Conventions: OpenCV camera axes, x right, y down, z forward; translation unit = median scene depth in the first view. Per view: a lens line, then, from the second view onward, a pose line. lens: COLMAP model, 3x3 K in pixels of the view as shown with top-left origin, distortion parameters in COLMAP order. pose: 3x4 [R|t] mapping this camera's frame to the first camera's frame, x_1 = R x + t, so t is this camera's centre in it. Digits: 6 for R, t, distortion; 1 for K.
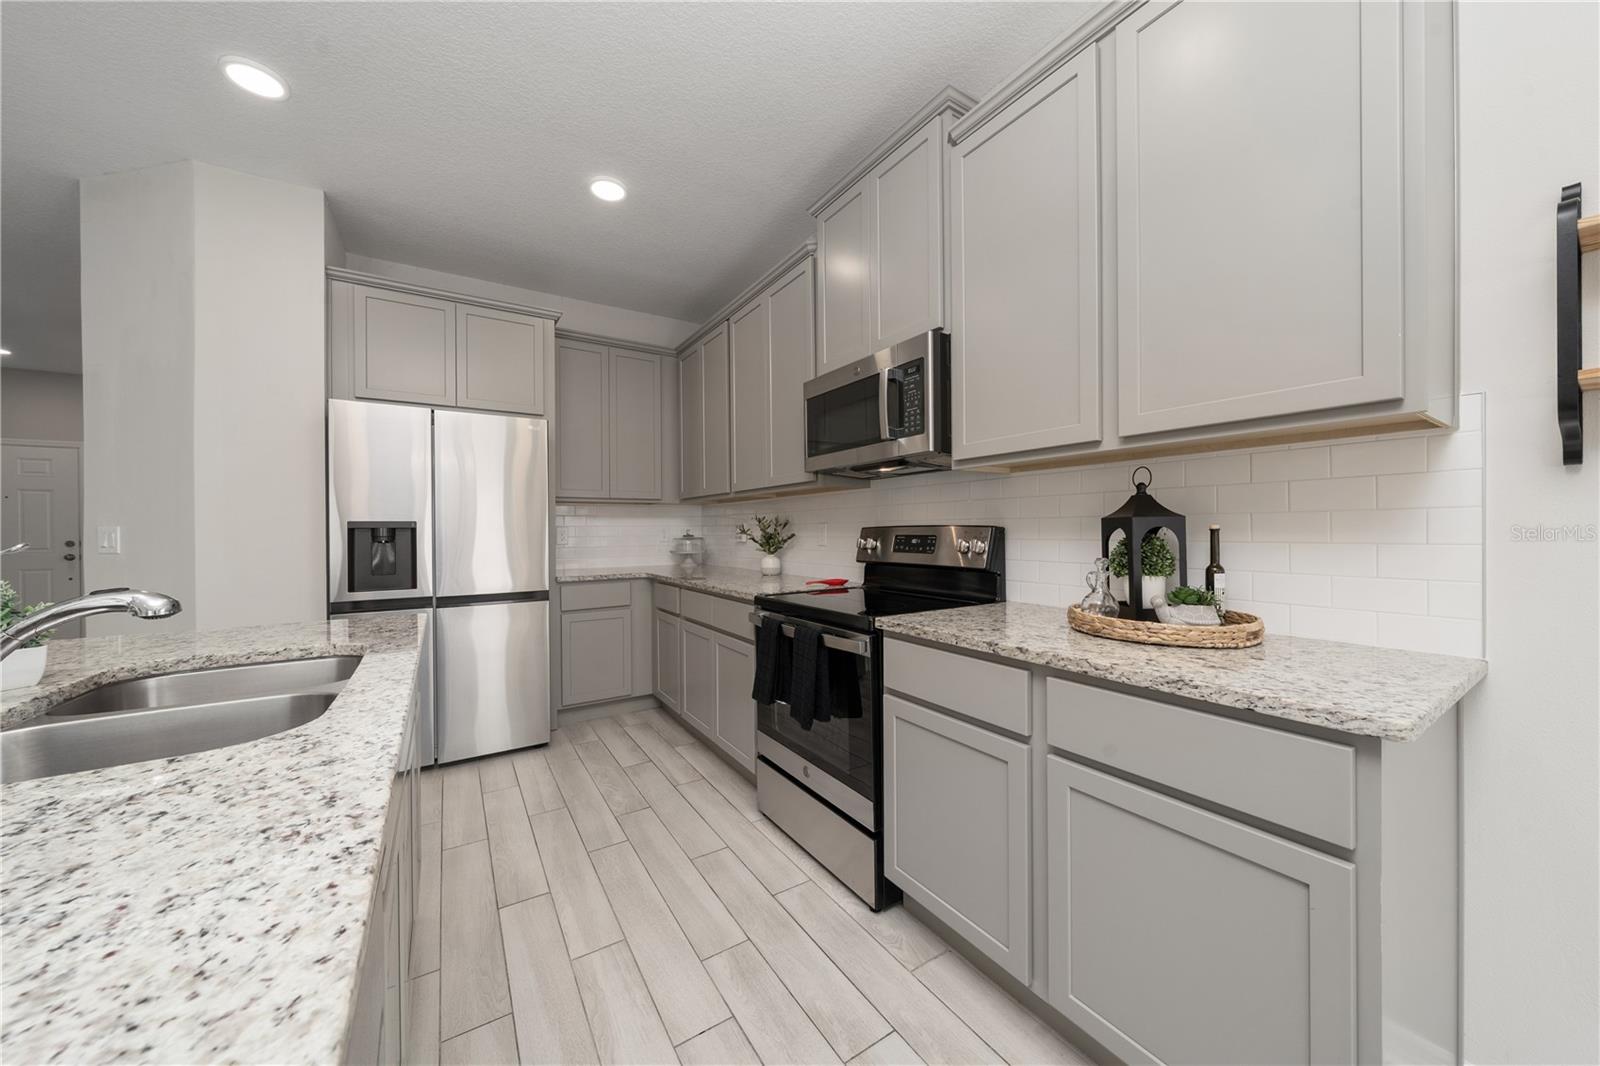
lens RADIAL K [[546.8, 0, 814.6], [0, 546.8, 529.7], [0, 0, 1]] dist [-0.000790, -0.000046]
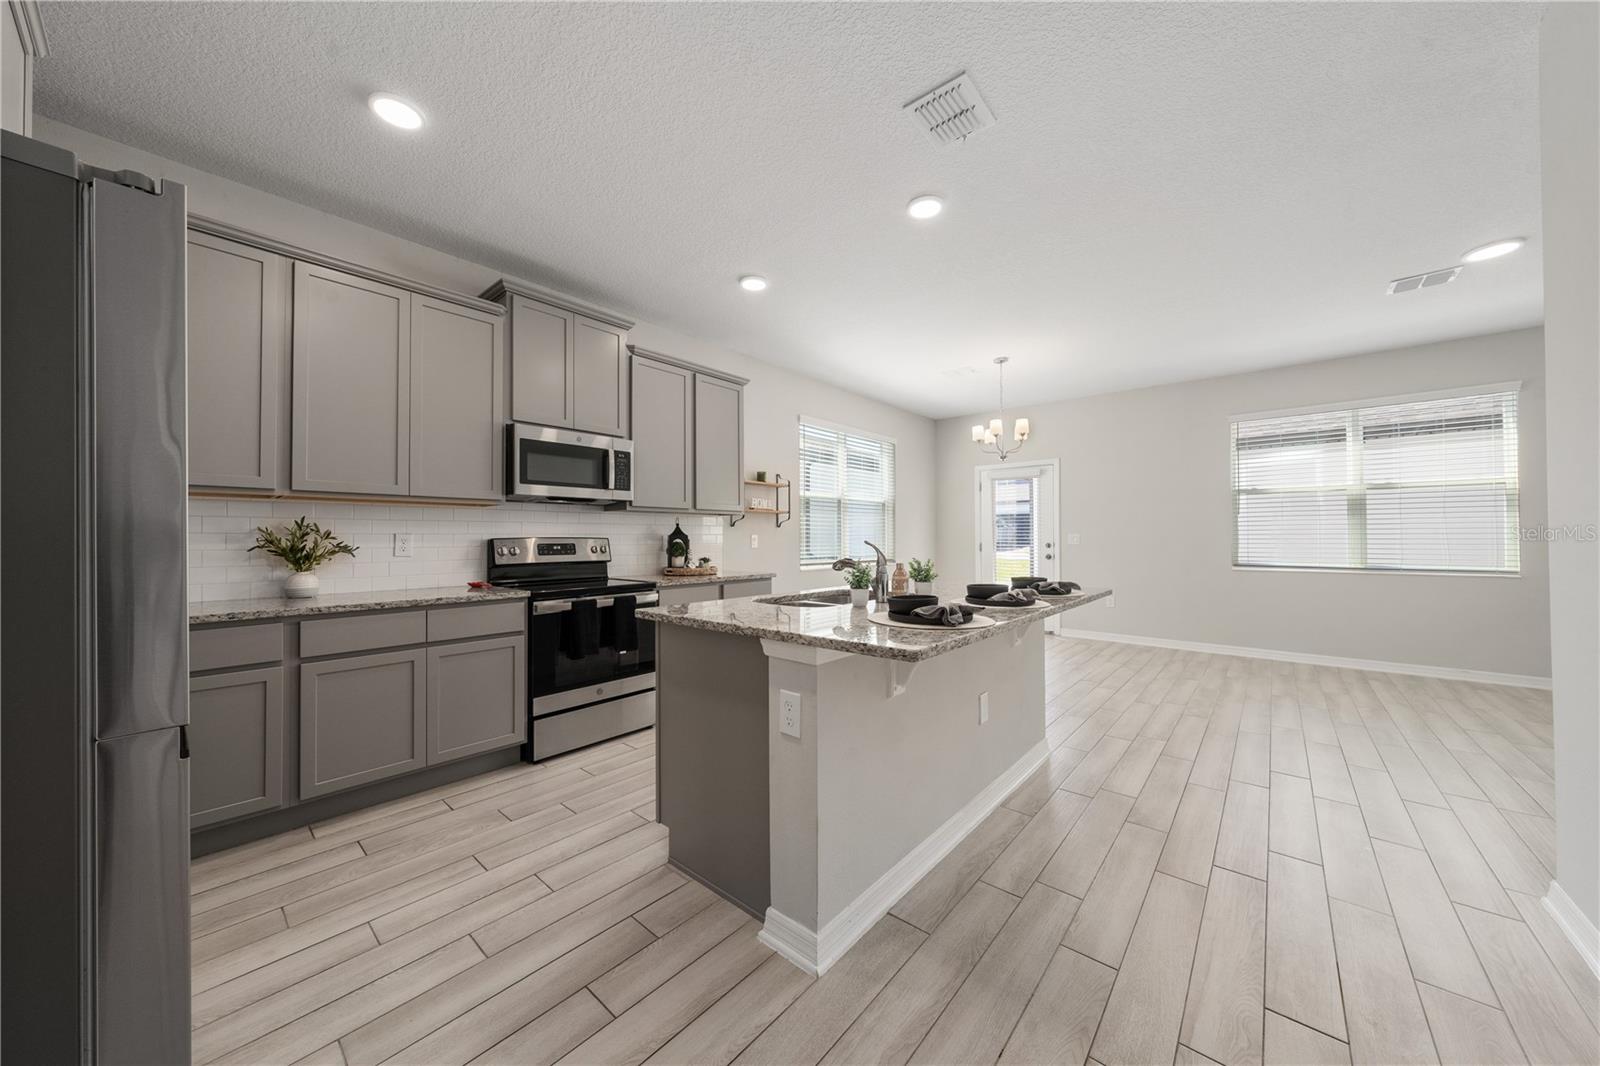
lens RADIAL K [[546.8, 0, 791.7], [0, 546.8, 532.5], [0, 0, 1]] dist [-0.000790, -0.000046]
pose [[-0.255930, 0.020211, 0.966484, -1.642084], [0.008201, 0.999791, -0.018736, 0.013005], [-0.966660, 0.003131, -0.256042, 0.830388]]
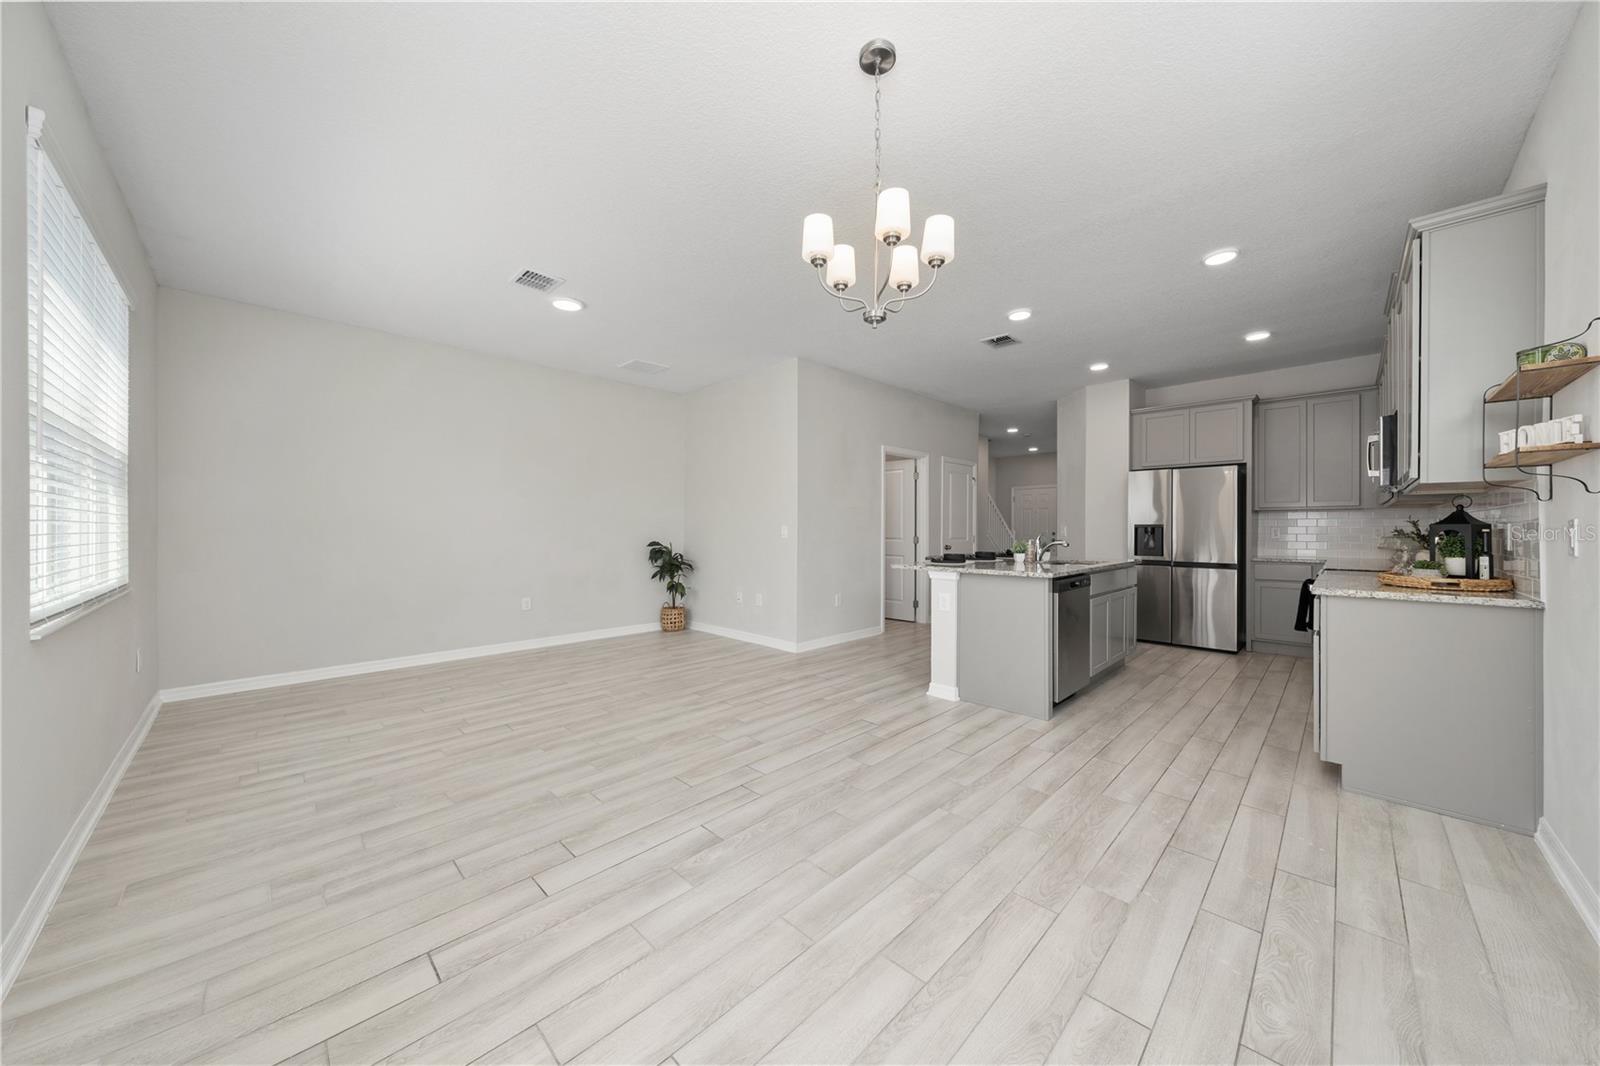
lens RADIAL K [[546.8, 0, 811.2], [0, 546.8, 533.4], [0, 0, 1]] dist [-0.000790, -0.000046]
pose [[0.219880, 0.018782, -0.975346, 1.340090], [-0.008800, 0.999812, 0.017269, -0.004665], [0.975487, 0.004785, 0.220004, -1.016082]]
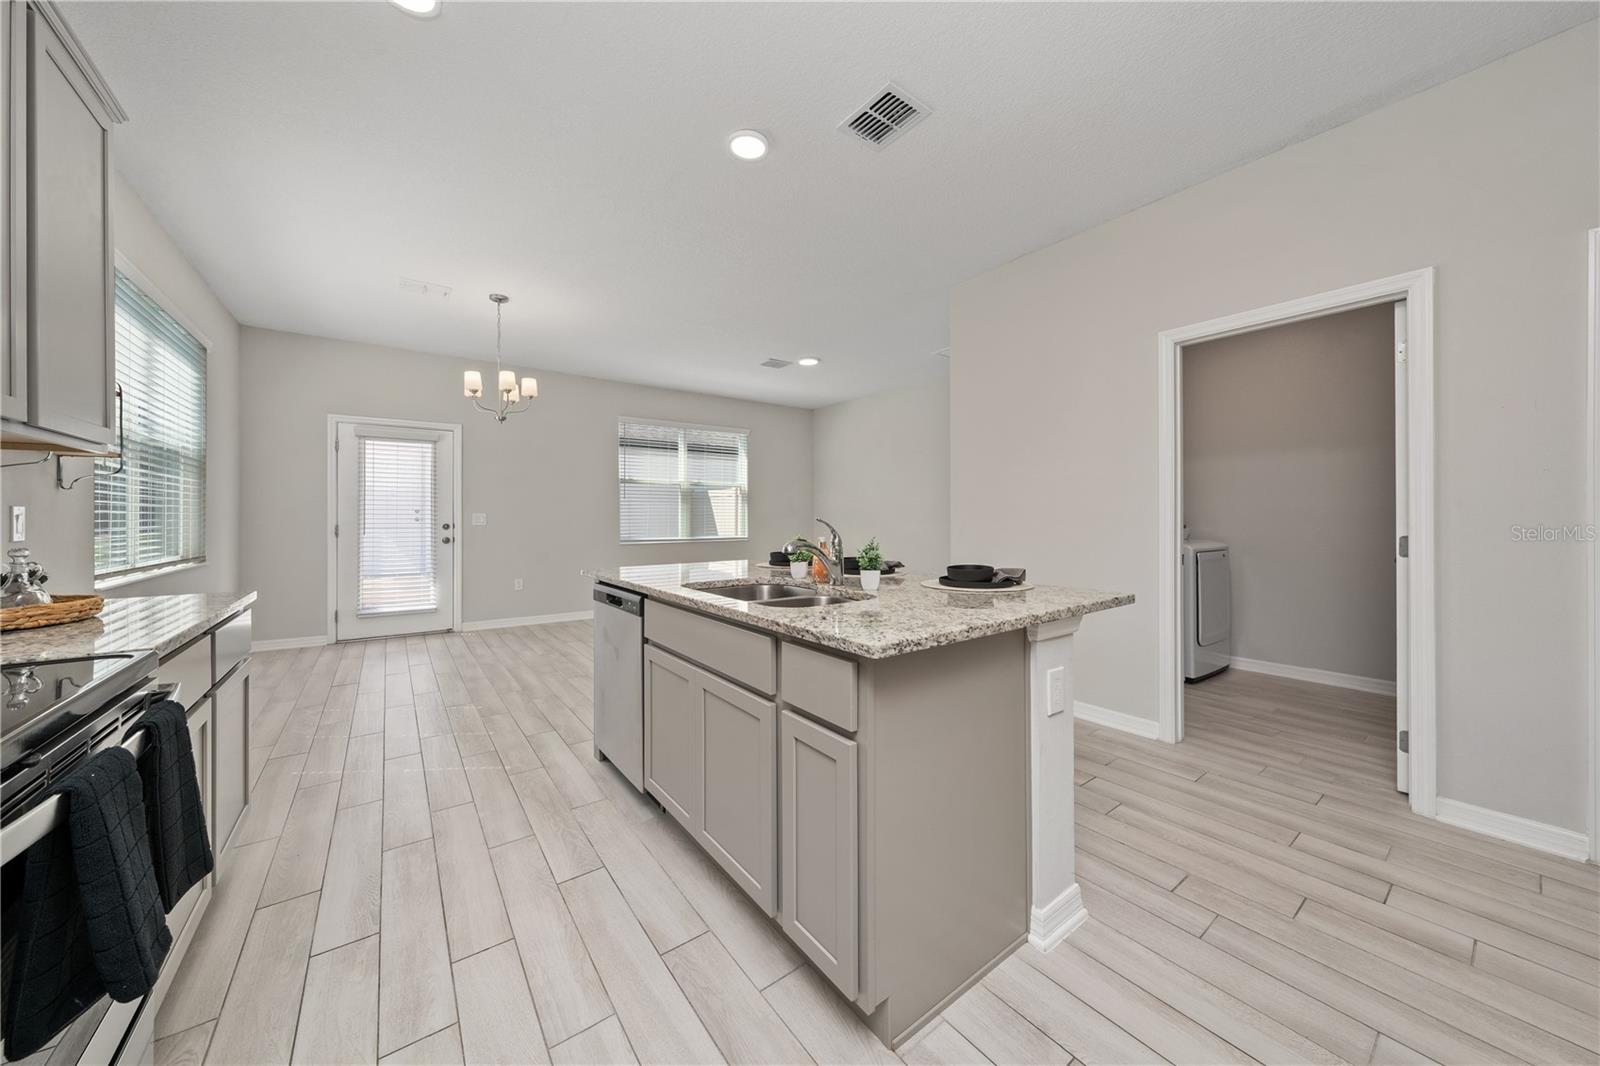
lens RADIAL K [[546.8, 0, 799.8], [0, 546.8, 524.3], [0, 0, 1]] dist [-0.000790, -0.000046]
pose [[-0.997673, 0.009506, -0.067512, -0.464184], [0.008569, 0.999863, 0.014154, 0.004236], [0.067637, 0.013543, -0.997618, 1.331073]]
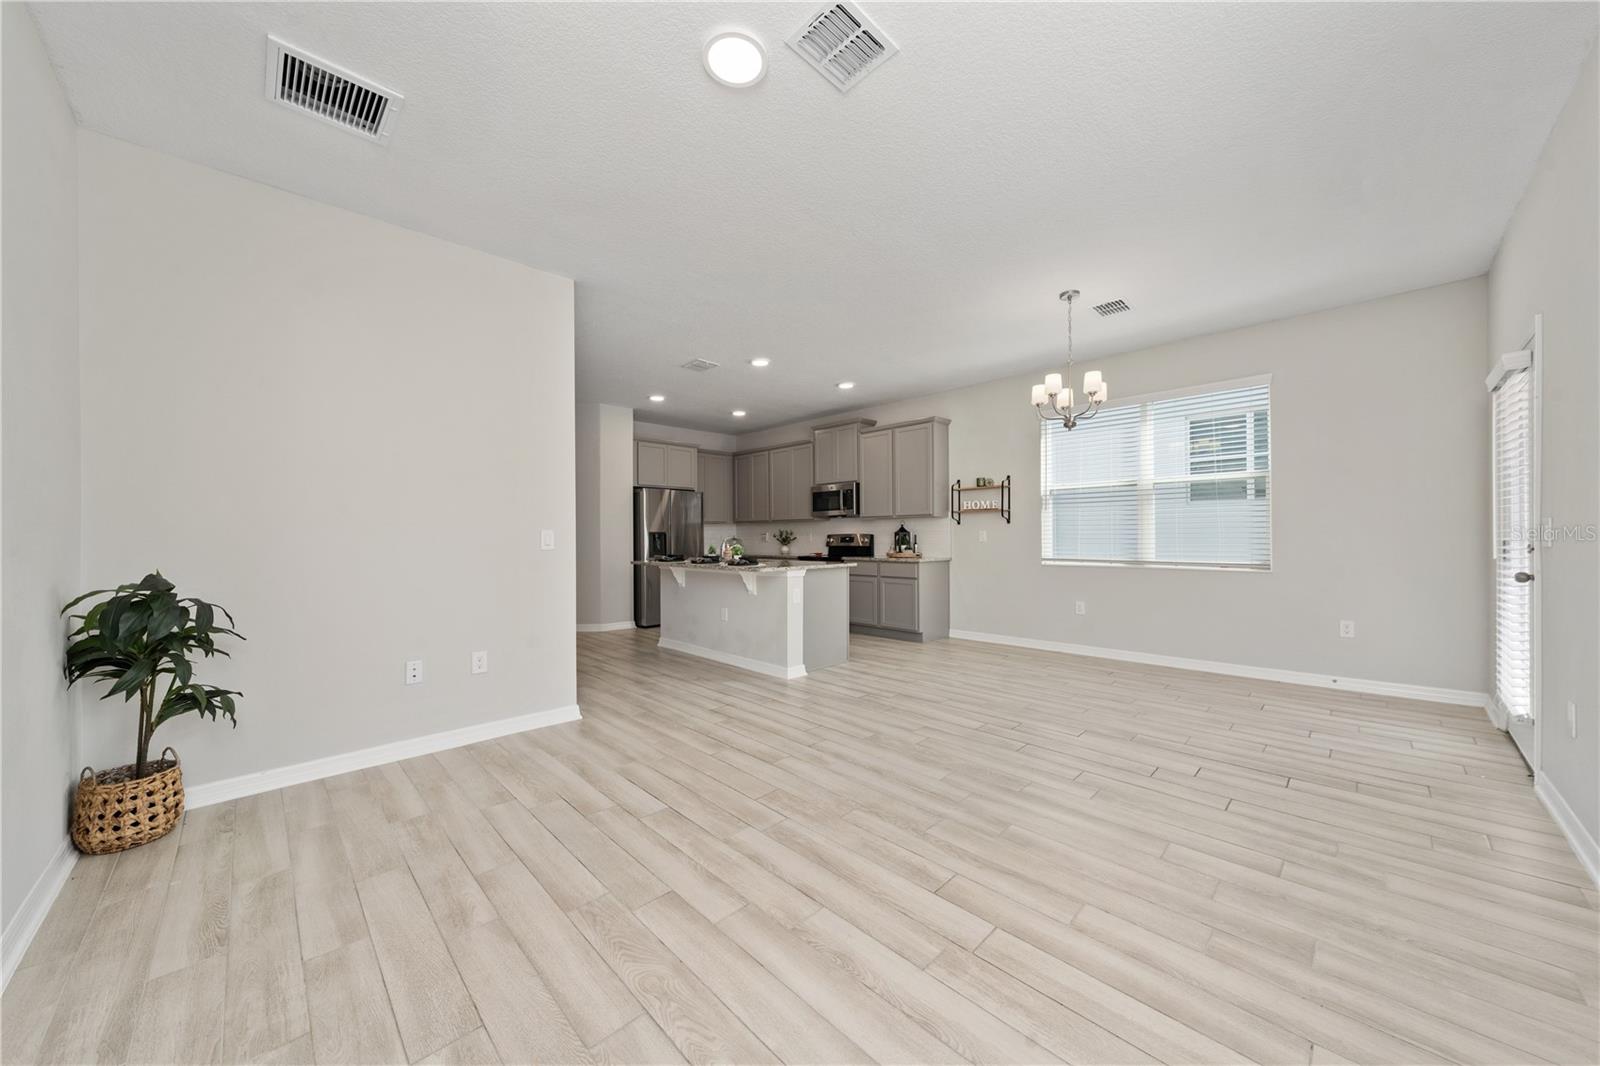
lens RADIAL K [[546.8, 0, 807.4], [0, 546.8, 537.4], [0, 0, 1]] dist [-0.000790, -0.000046]
pose [[0.980346, 0.004653, 0.197229, -0.751902], [-0.003674, 0.999979, -0.005329, 0.032704], [-0.197250, 0.004500, 0.980343, -2.328598]]
